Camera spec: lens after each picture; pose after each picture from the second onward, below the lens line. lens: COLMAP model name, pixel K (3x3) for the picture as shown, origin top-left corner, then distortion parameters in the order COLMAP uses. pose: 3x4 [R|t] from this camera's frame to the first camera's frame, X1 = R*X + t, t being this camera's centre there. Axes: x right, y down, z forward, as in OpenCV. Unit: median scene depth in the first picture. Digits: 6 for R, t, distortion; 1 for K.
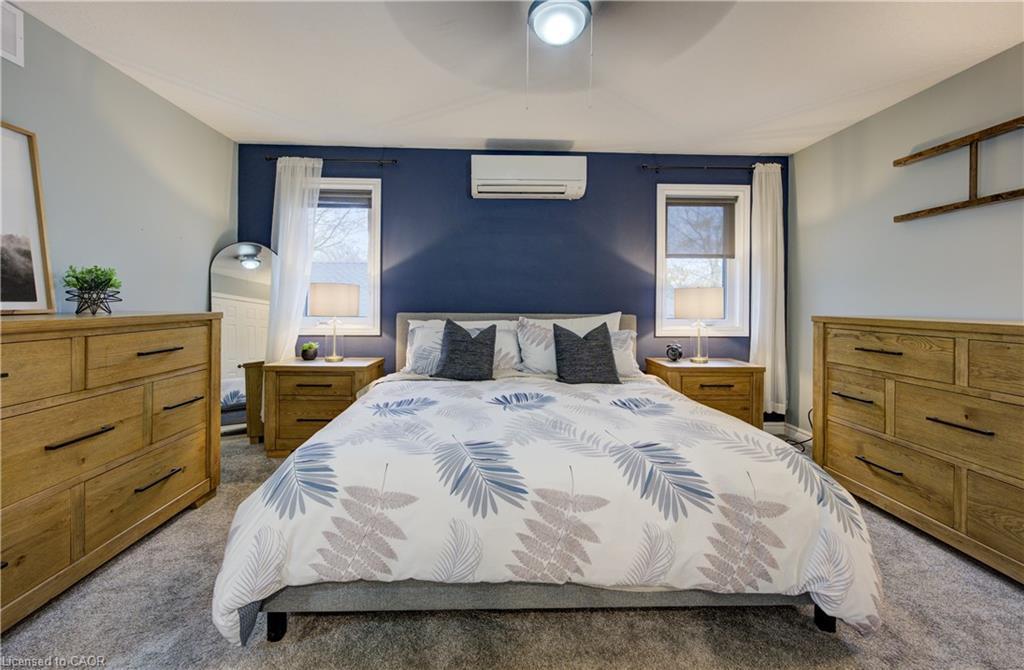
lens RADIAL K [[402.9, 0, 503.5], [0, 402.9, 303.6], [0, 0, 1]] dist [-0.000453, 0.001082]
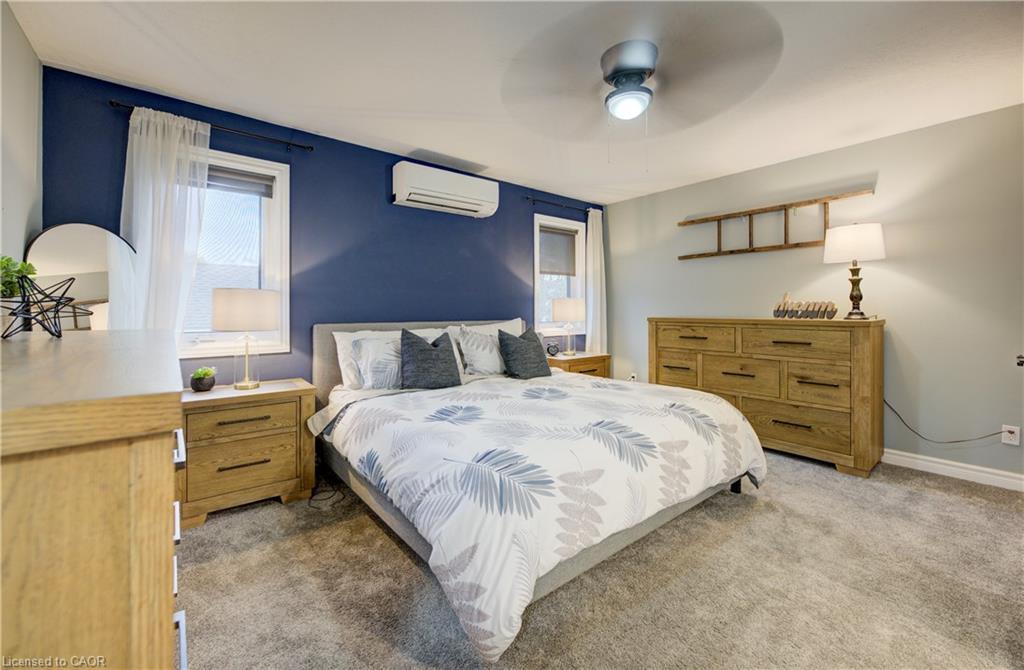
lens RADIAL K [[402.9, 0, 499.3], [0, 402.9, 307.5], [0, 0, 1]] dist [-0.000453, 0.001082]
pose [[0.812330, -0.006073, 0.583166, -0.474969], [0.010793, 0.999931, -0.004621, -0.005124], [-0.583098, 0.010048, 0.812340, 0.071846]]
